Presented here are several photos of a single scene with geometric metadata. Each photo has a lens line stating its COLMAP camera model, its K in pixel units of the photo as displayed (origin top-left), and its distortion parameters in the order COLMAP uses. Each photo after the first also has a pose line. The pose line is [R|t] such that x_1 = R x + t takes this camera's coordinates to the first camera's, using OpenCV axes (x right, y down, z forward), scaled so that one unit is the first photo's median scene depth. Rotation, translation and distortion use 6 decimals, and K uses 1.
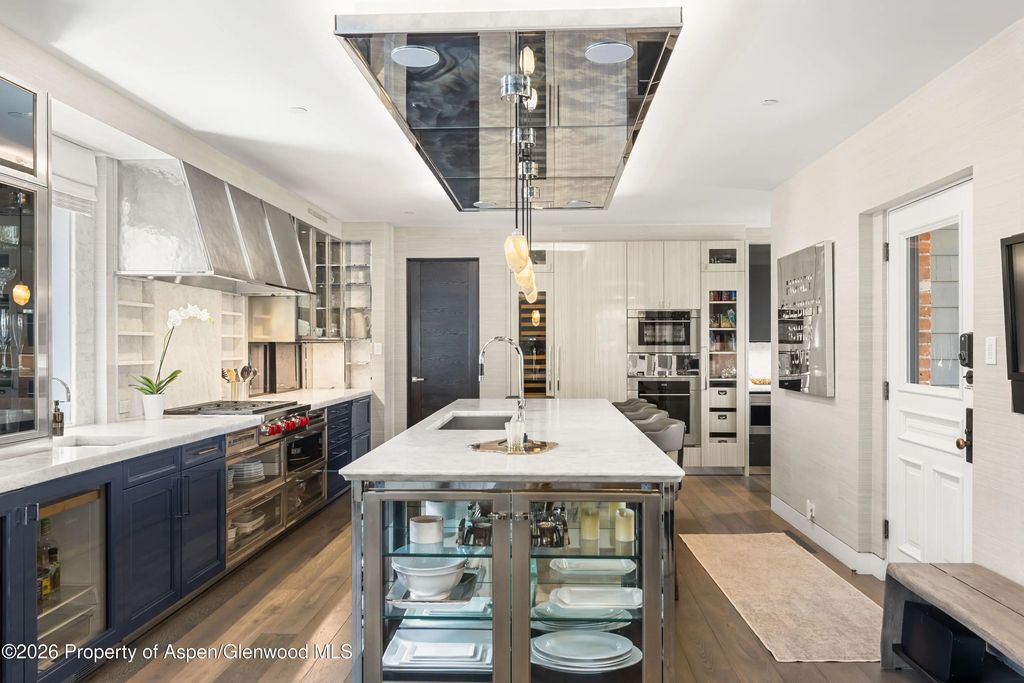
lens RADIAL K [[735.0, 0, 522.7], [0, 735.0, 344.4], [0, 0, 1]] dist [-0.000103, -0.000202]
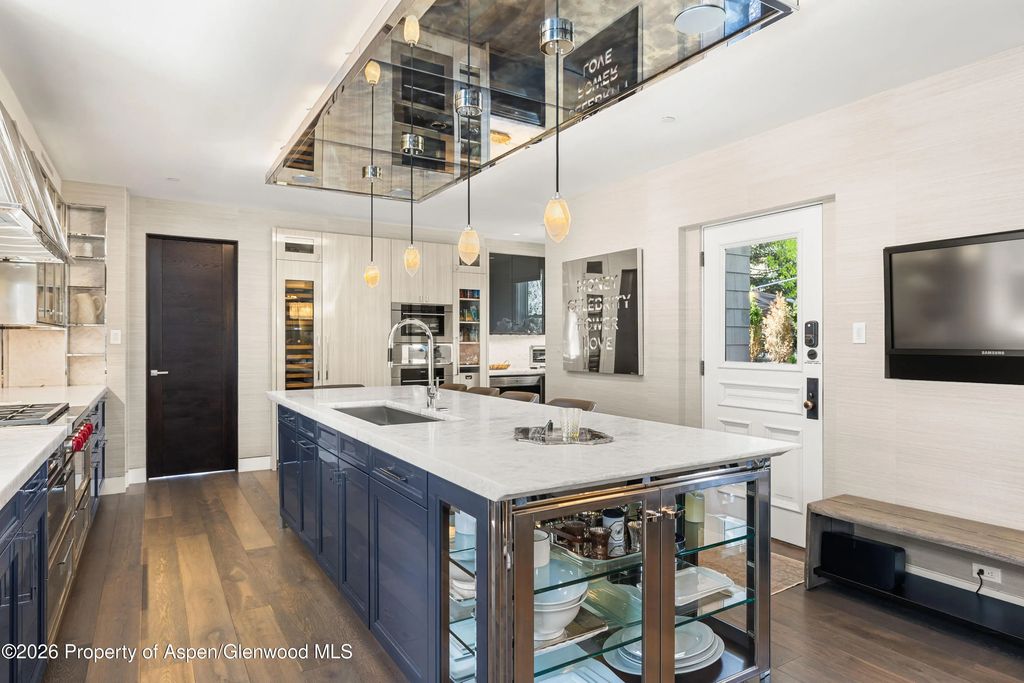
lens RADIAL K [[594.5, 0, 516.2], [0, 594.5, 340.2], [0, 0, 1]] dist [-0.004520, -0.000560]
pose [[0.829575, 0.004199, 0.558379, -0.196173], [-0.002414, 0.999989, -0.003933, 0.011058], [-0.558389, 0.001915, 0.829577, 0.183921]]
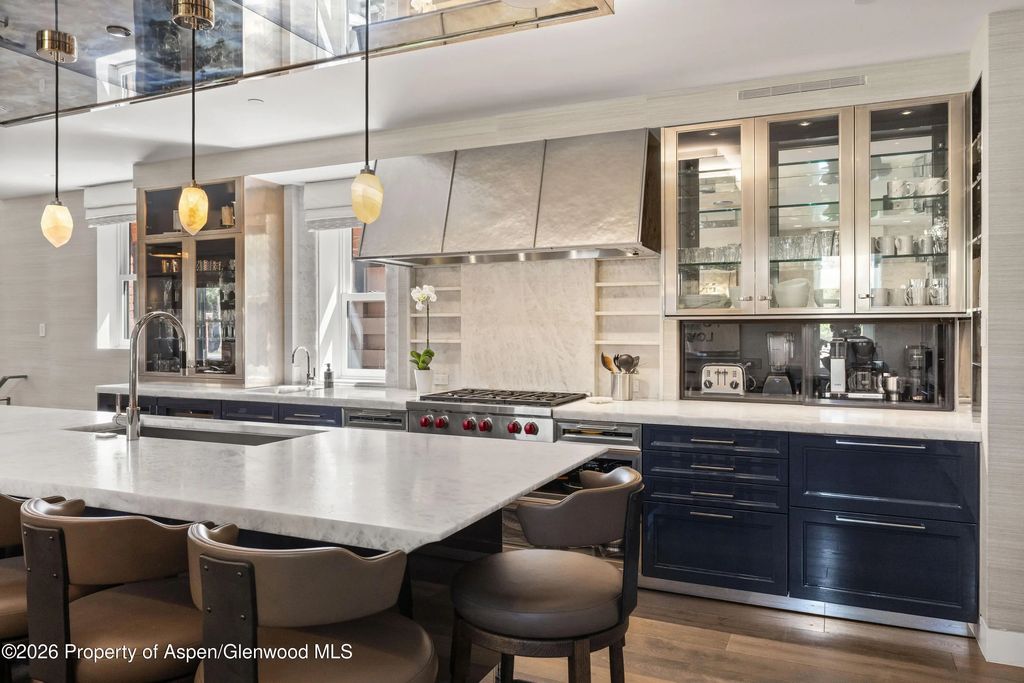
lens RADIAL K [[695.7, 0, 512.0], [0, 695.7, 341.5], [0, 0, 1]] dist [0.000088, 0.000309]
pose [[-0.364596, 0.012748, -0.931079, 0.254729], [-0.000437, 0.999904, 0.013861, 0.006158], [0.931166, 0.005461, -0.364555, 0.892857]]
